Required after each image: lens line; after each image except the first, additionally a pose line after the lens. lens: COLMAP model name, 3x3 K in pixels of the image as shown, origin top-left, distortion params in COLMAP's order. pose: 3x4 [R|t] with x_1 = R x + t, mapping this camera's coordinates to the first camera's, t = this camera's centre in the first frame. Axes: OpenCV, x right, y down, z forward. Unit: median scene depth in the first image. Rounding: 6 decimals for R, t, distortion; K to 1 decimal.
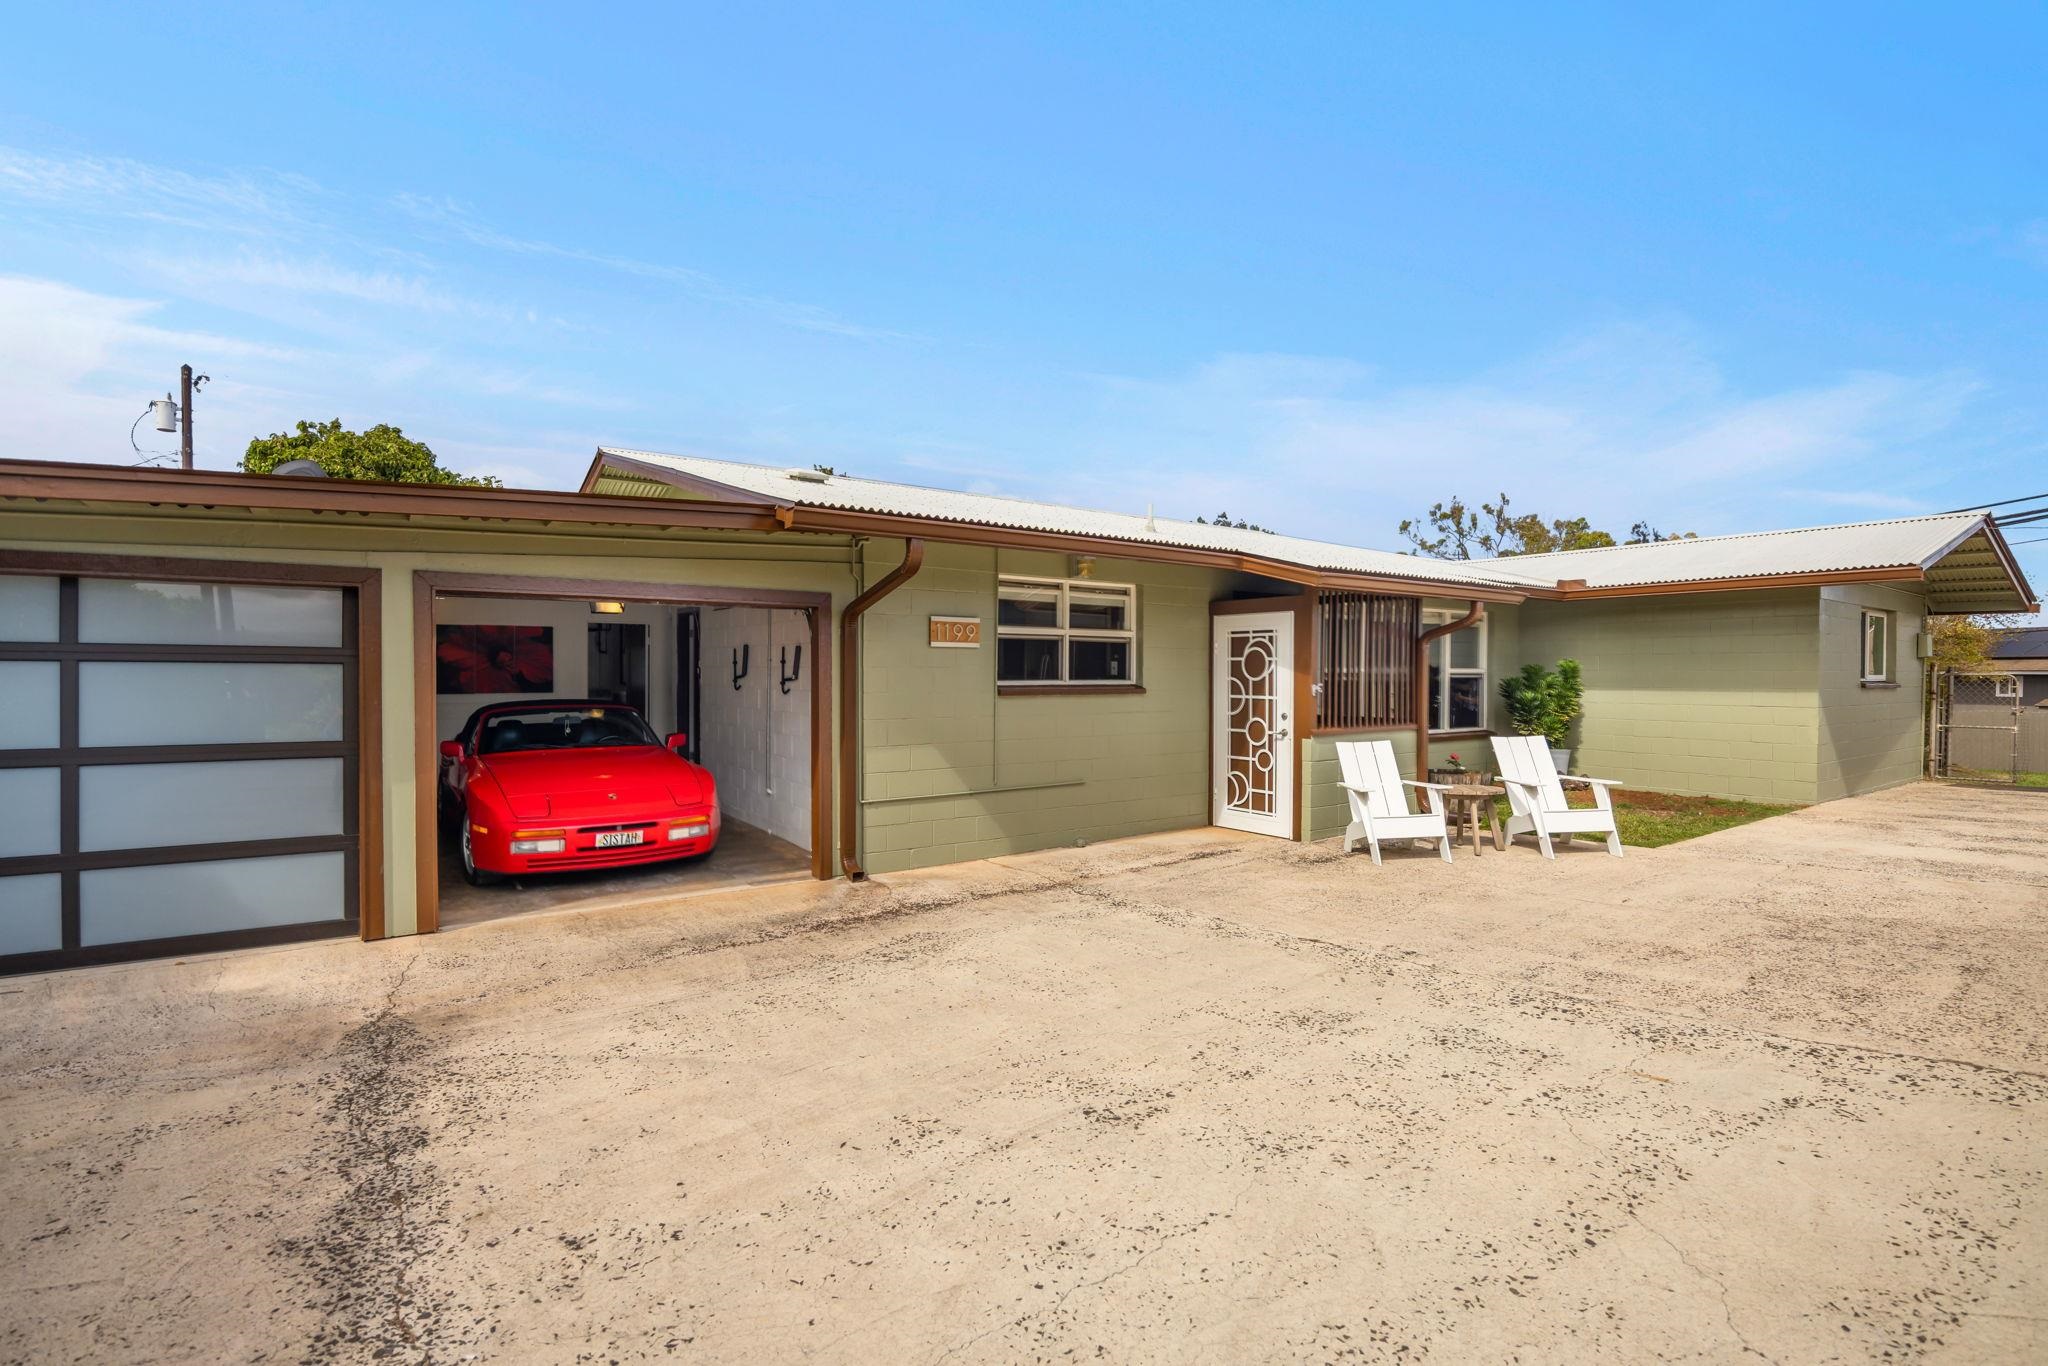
lens RADIAL K [[960.7, 0, 1024.6], [0, 960.7, 686.6], [0, 0, 1]] dist [-0.008088, 0.000736]
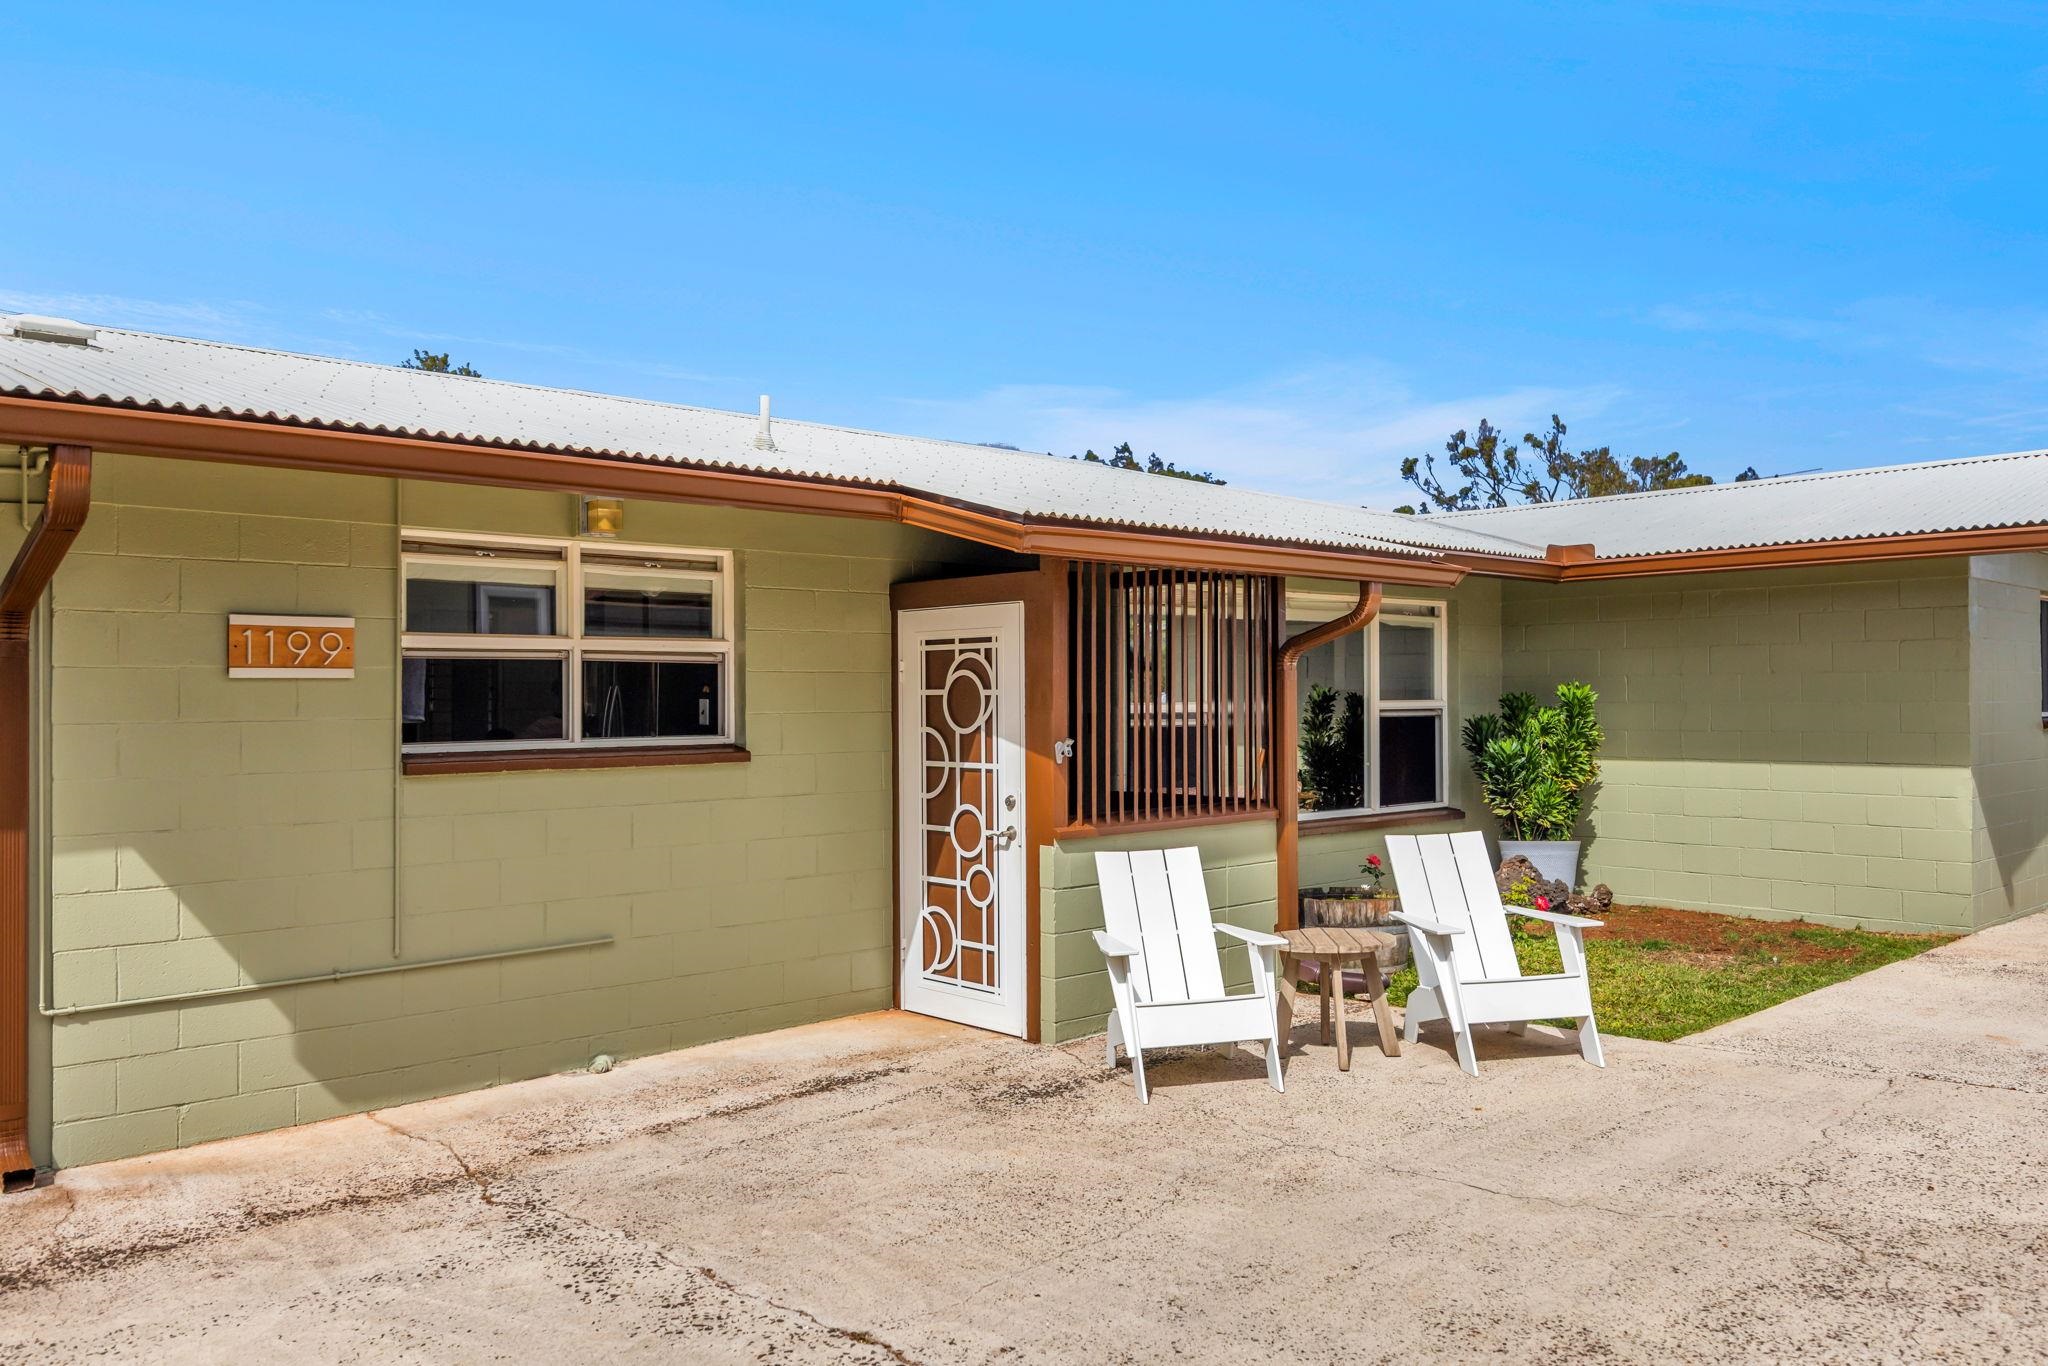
lens RADIAL K [[1550.2, 0, 1024.0], [0, 1550.2, 683.0], [0, 0, 1]] dist [0.006338, -0.006442]
pose [[0.992869, -0.009225, 0.118857, 0.177371], [0.012280, 0.999612, -0.024999, -0.012741], [-0.118580, 0.026280, 0.992597, 0.158447]]
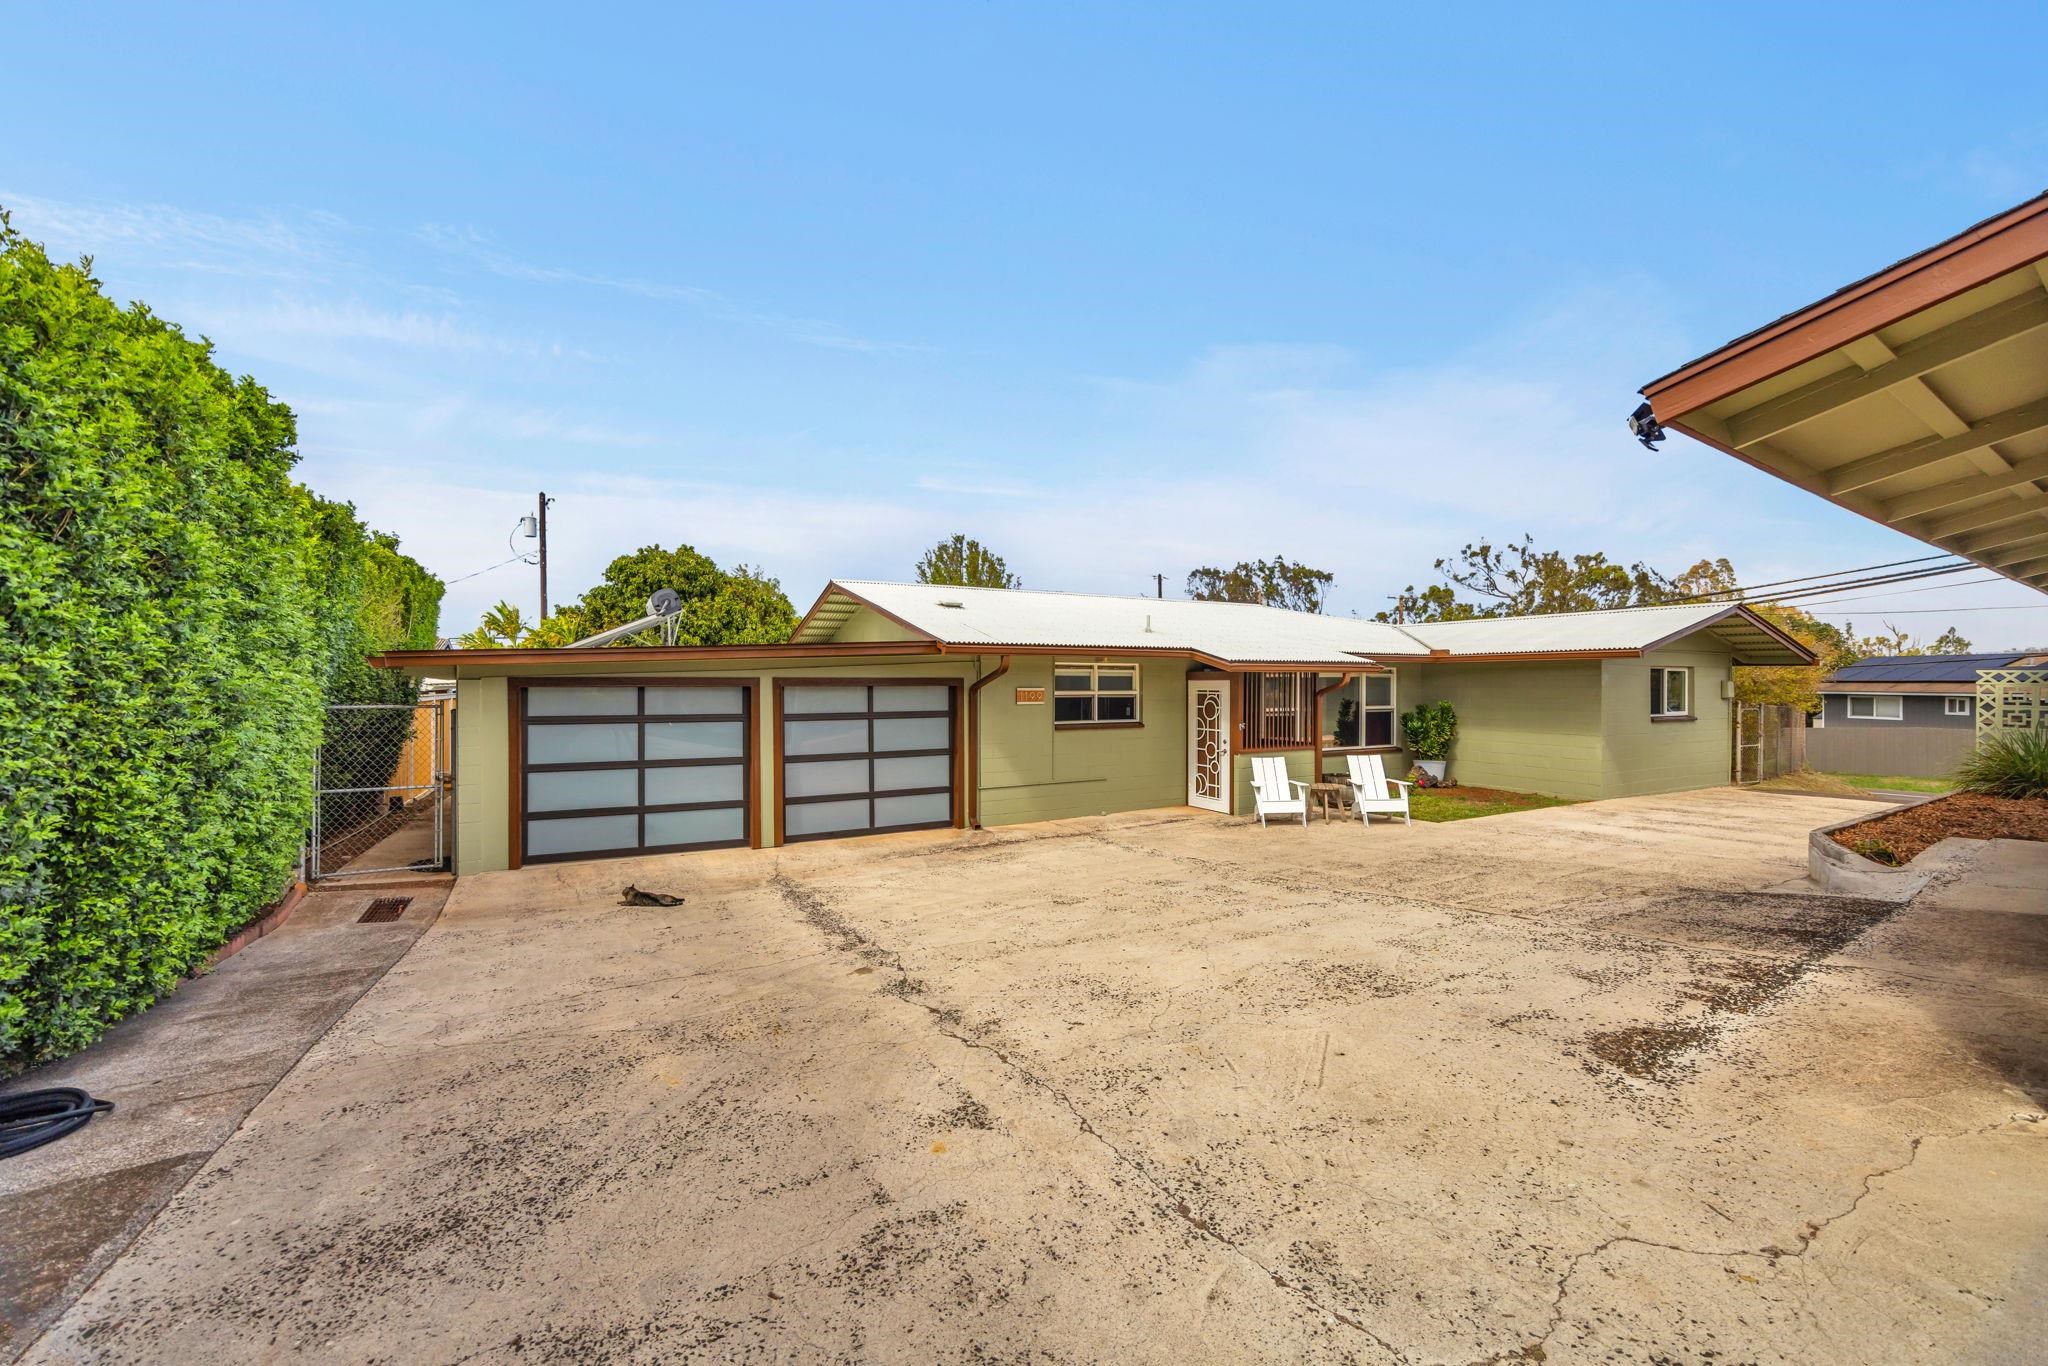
lens RADIAL K [[807.0, 0, 1024.0], [0, 807.0, 683.0], [0, 0, 1]] dist [0.000535, 0.000014]
pose [[0.992251, -0.002119, -0.124229, 0.094224], [0.000508, 0.999915, -0.012997, -0.054649], [0.124246, 0.012834, 0.992168, -0.465852]]
